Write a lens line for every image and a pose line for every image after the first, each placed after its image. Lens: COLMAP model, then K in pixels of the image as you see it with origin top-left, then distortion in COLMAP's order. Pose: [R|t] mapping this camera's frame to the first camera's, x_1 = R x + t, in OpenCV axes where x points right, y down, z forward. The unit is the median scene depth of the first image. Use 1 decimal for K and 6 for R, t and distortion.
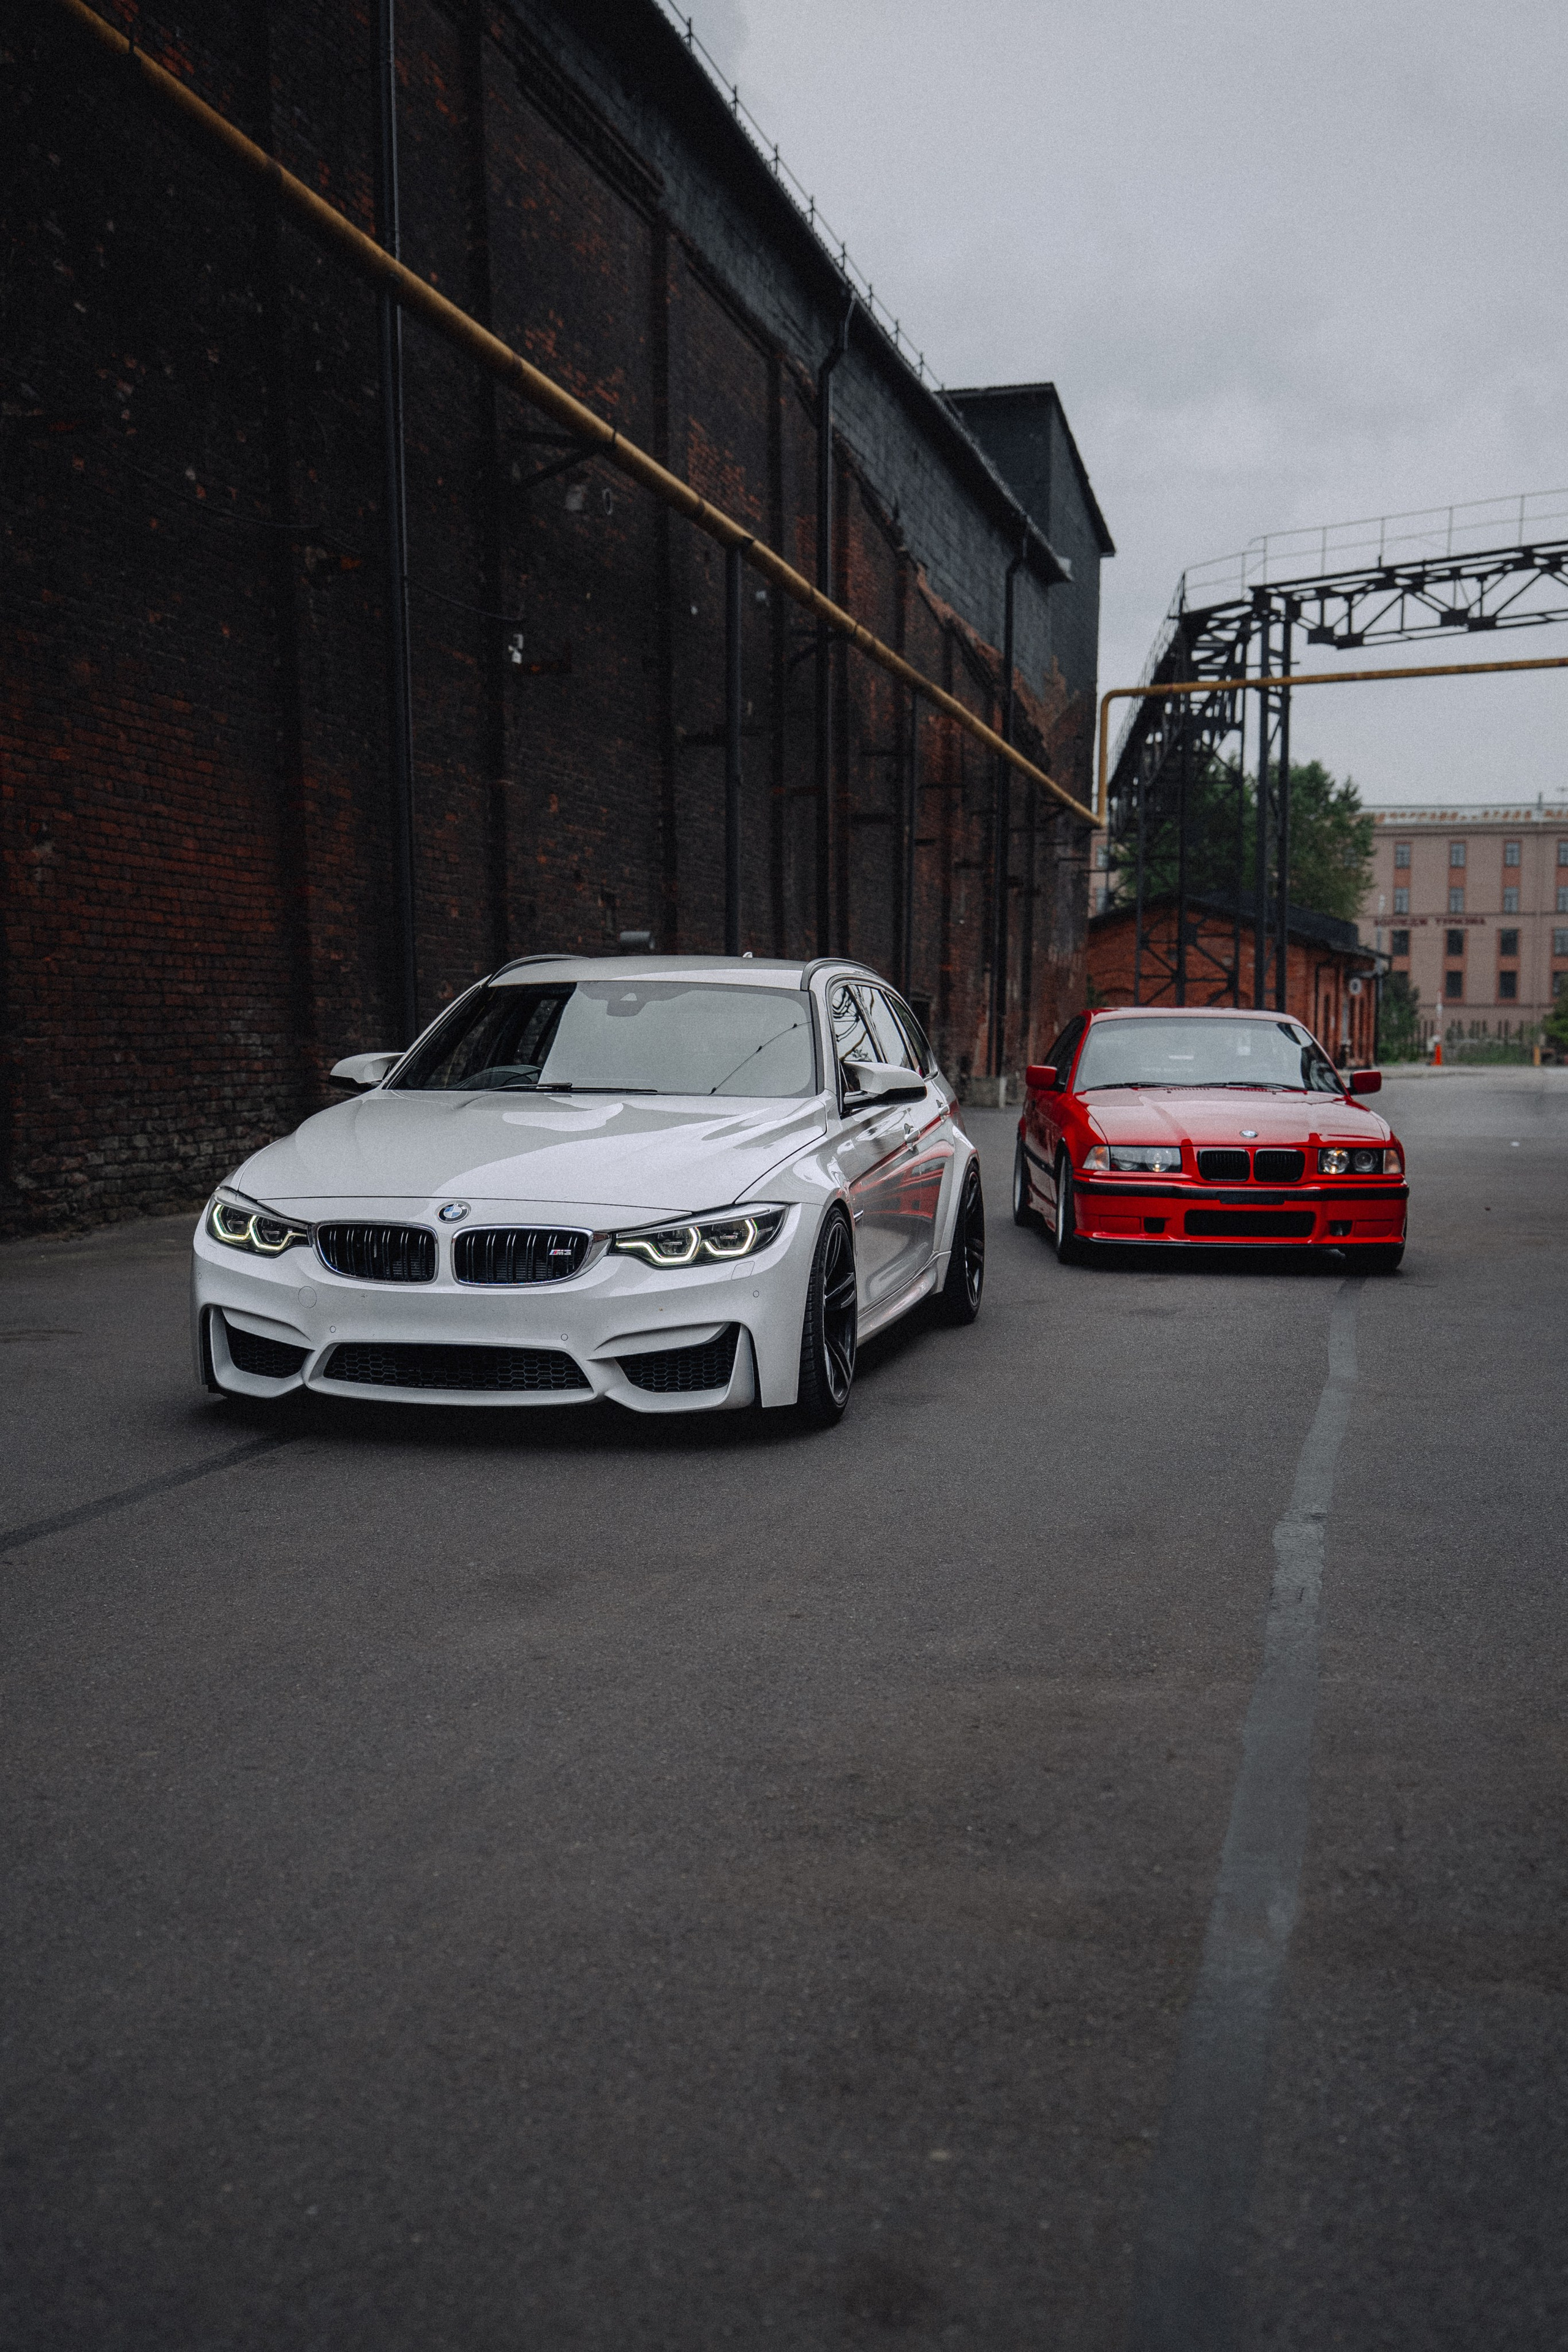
lens RADIAL K [[2719.6, 0, 792.5], [0, 2719.6, 1180.6], [0, 0, 1]] dist [0.118924, 0.000000]
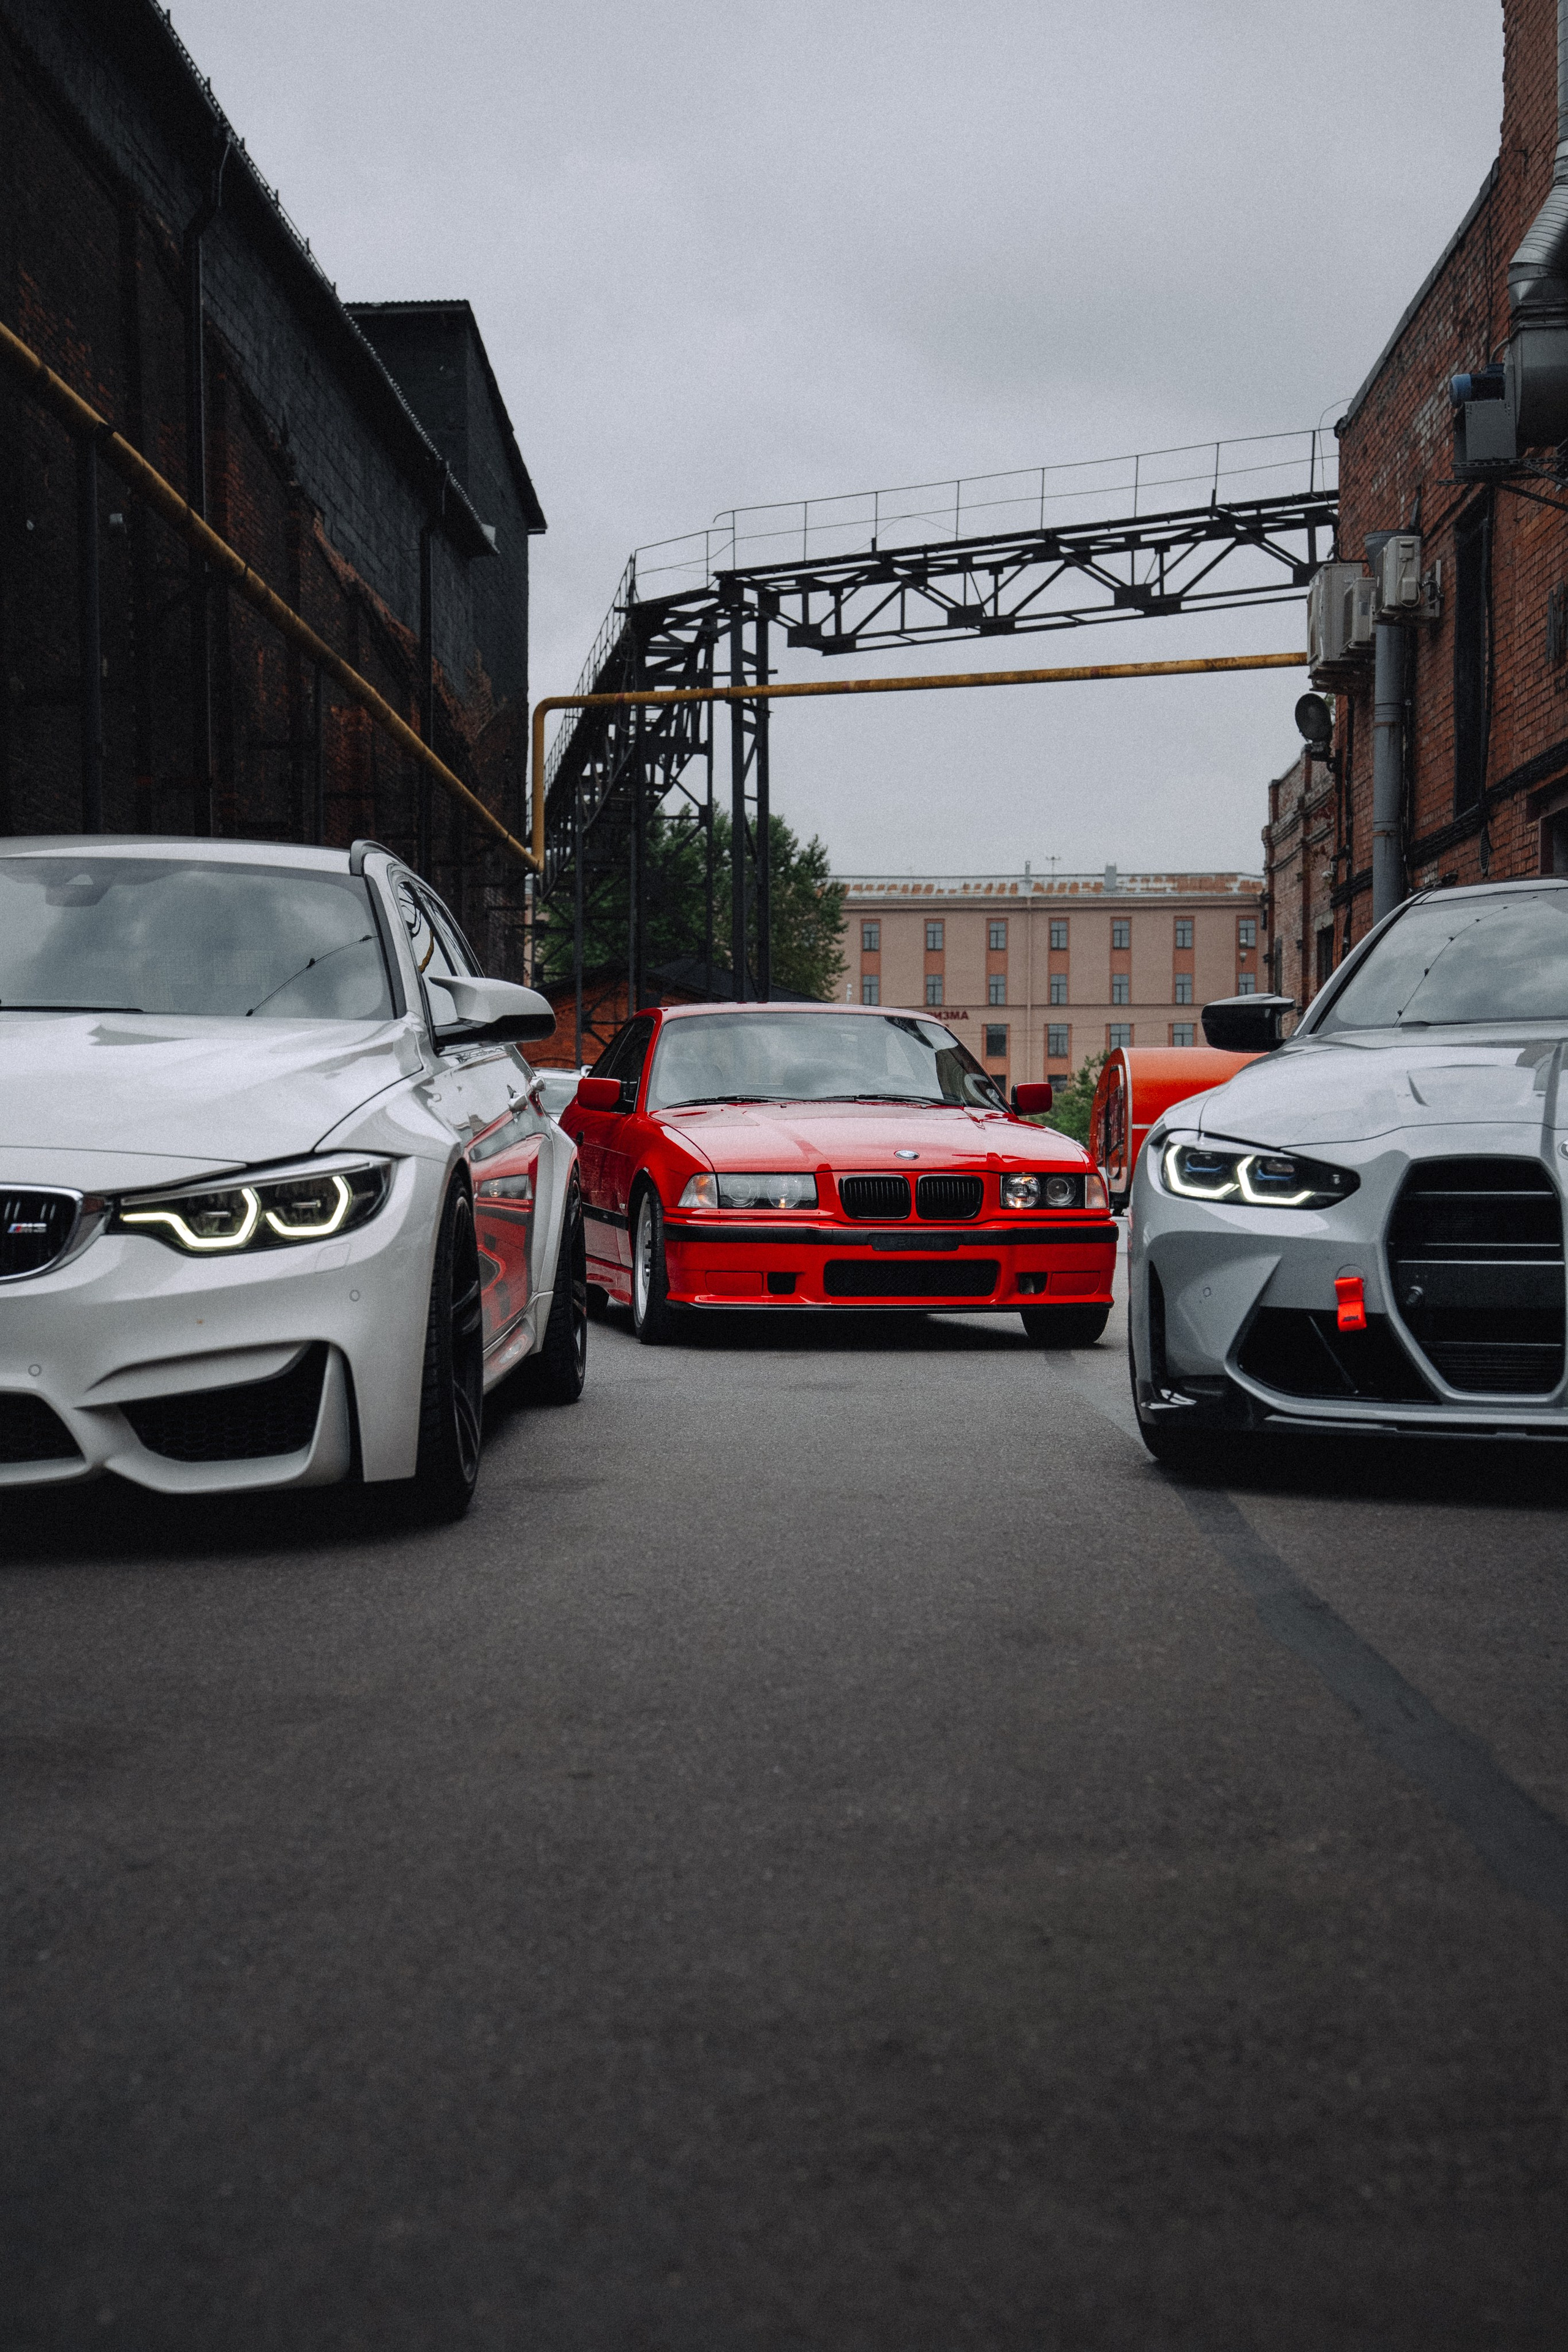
lens RADIAL K [[3390.1, 0, 762.1], [0, 3390.1, 1198.0], [0, 0, 1]] dist [0.179830, 0.000000]
pose [[0.982340, -0.011254, 0.186767, -0.022175], [0.019164, 0.998992, -0.040599, 0.017665], [-0.186122, 0.043461, 0.981565, 0.076759]]
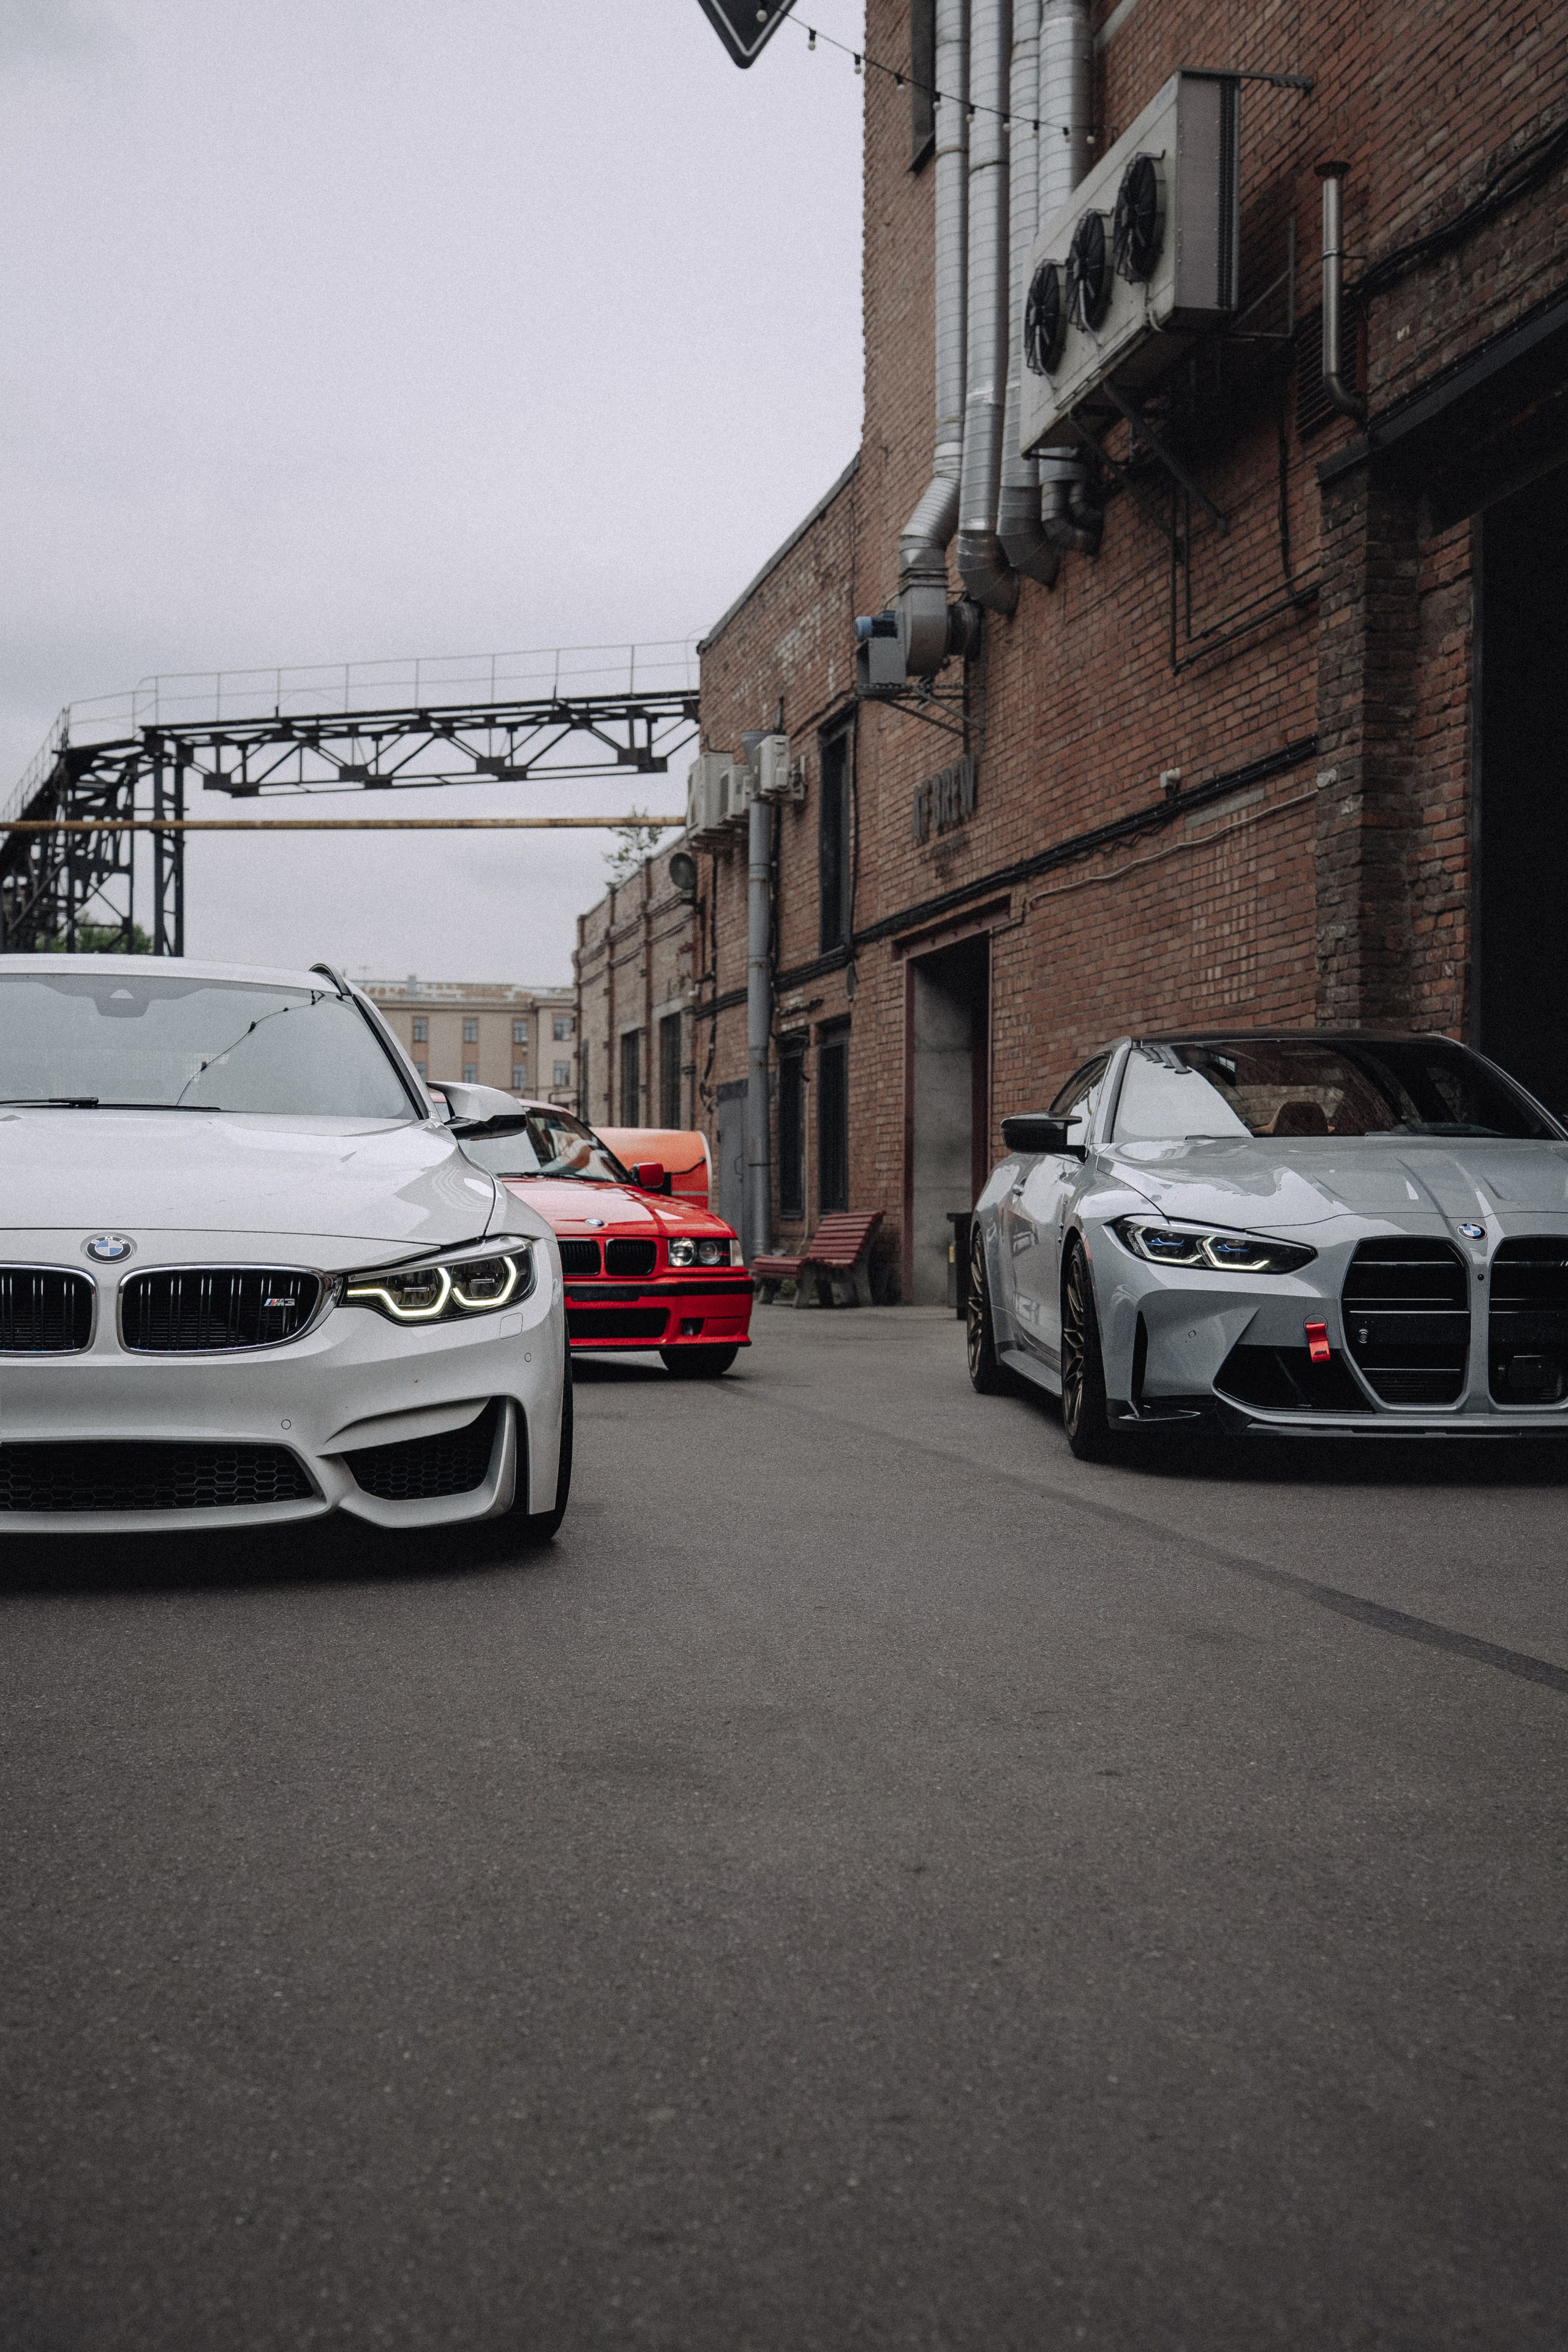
lens RADIAL K [[2719.6, 0, 759.7], [0, 2719.6, 1201.3], [0, 0, 1]] dist [0.118924, 0.000000]
pose [[0.912029, 0.000502, 0.410126, -0.086149], [0.022209, 0.998472, -0.050610, 0.012829], [-0.409524, 0.055267, 0.910624, 0.102864]]
